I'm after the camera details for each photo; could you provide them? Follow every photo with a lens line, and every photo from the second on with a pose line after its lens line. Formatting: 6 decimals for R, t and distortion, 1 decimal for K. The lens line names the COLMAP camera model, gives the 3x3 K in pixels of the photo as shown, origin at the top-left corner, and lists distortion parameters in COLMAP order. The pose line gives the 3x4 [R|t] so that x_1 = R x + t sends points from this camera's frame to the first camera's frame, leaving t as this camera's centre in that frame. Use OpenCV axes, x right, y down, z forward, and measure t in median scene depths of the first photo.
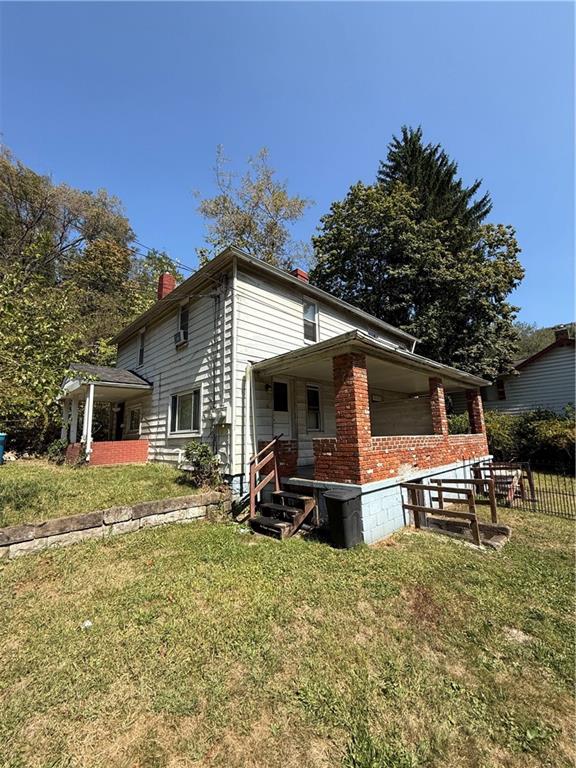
lens RADIAL K [[306.7, 0, 283.8], [0, 306.7, 382.0], [0, 0, 1]] dist [0.001986, 0.000068]
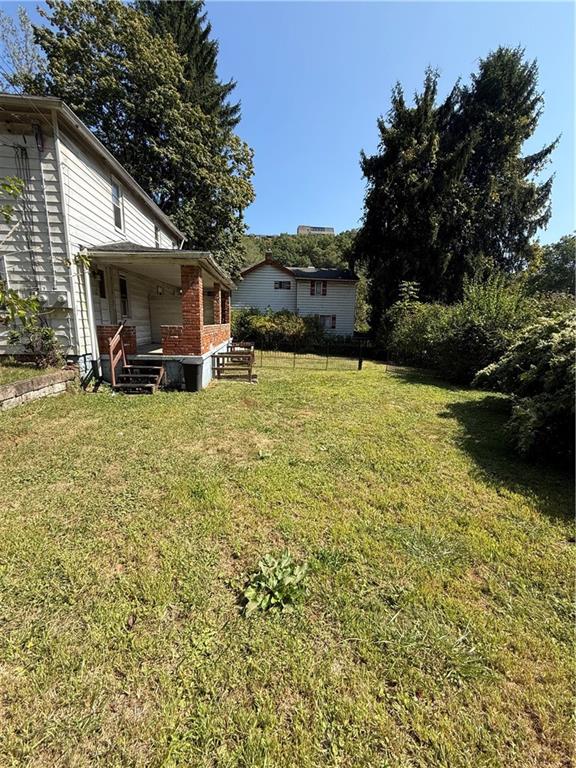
lens RADIAL K [[306.7, 0, 288.6], [0, 306.7, 380.9], [0, 0, 1]] dist [0.001986, 0.000068]
pose [[0.637873, -0.107788, 0.762561, -0.477258], [-0.176311, 0.943423, 0.280835, -0.050452], [-0.749688, -0.313585, 0.582780, -0.222285]]
